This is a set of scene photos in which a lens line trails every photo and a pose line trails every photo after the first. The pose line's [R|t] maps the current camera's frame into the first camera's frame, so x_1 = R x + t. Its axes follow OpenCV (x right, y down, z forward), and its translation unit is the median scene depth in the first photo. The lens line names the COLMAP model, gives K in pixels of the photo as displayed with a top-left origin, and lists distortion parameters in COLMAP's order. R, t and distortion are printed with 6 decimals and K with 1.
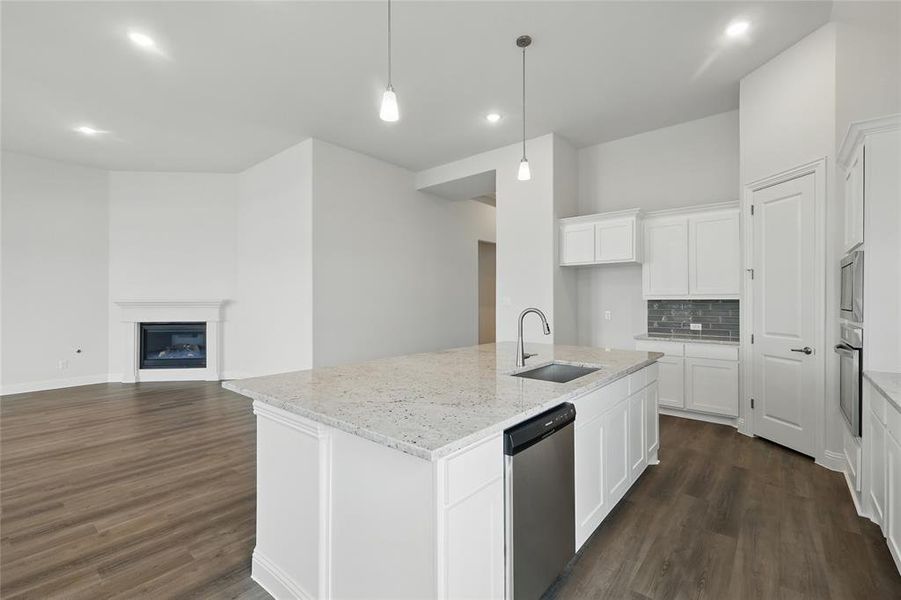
lens RADIAL K [[397.7, 0, 449.3], [0, 397.7, 298.7], [0, 0, 1]] dist [0.004345, -0.000024]
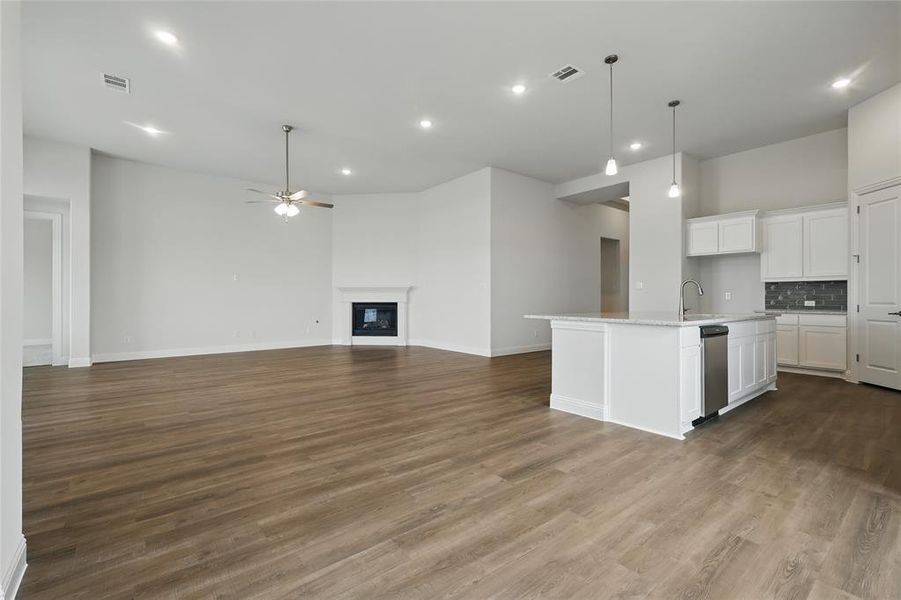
lens RADIAL K [[397.7, 0, 451.6], [0, 397.7, 297.1], [0, 0, 1]] dist [0.004345, -0.000024]
pose [[0.981964, 0.002236, -0.189054, -0.231416], [-0.001808, 0.999995, 0.002433, 0.048587], [0.189058, -0.002047, 0.981964, -0.413936]]
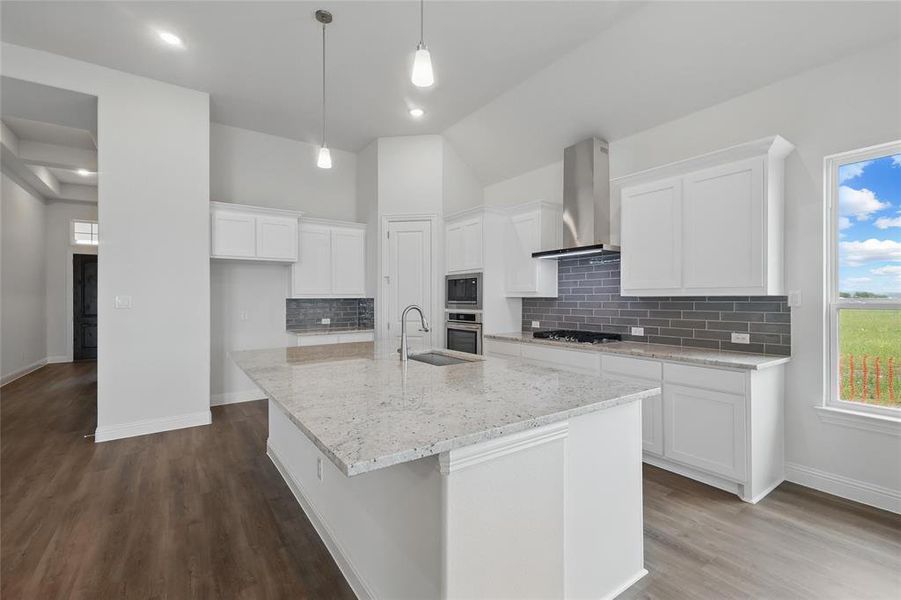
lens RADIAL K [[397.7, 0, 455.0], [0, 397.7, 297.8], [0, 0, 1]] dist [0.004345, -0.000024]
pose [[0.256292, 0.005026, 0.966586, -0.419683], [0.000995, 0.999985, -0.005463, 0.007128], [-0.966599, 0.002362, 0.256283, 0.315732]]
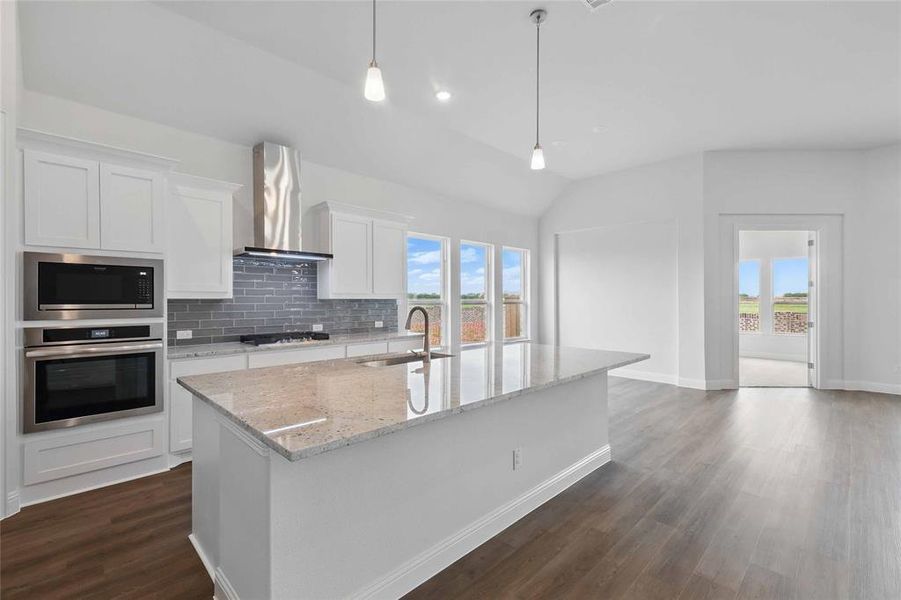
lens RADIAL K [[397.7, 0, 451.1], [0, 397.7, 296.6], [0, 0, 1]] dist [0.004345, -0.000024]
pose [[-0.996527, 0.004426, 0.083156, 0.021083], [0.003601, 0.999943, -0.010070, 0.005797], [-0.083195, -0.009736, -0.996486, 1.075692]]
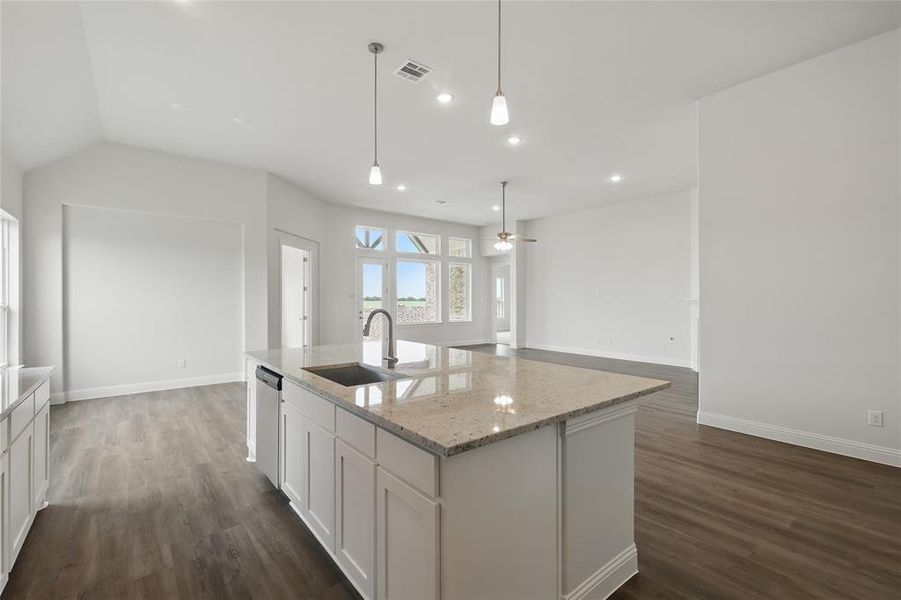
lens RADIAL K [[397.7, 0, 447.2], [0, 397.7, 293.3], [0, 0, 1]] dist [0.004345, -0.000024]
pose [[-0.191385, -0.009438, -0.981470, 0.580564], [0.006912, 0.999916, -0.010963, -0.000341], [0.981491, -0.008882, -0.191304, 0.692300]]
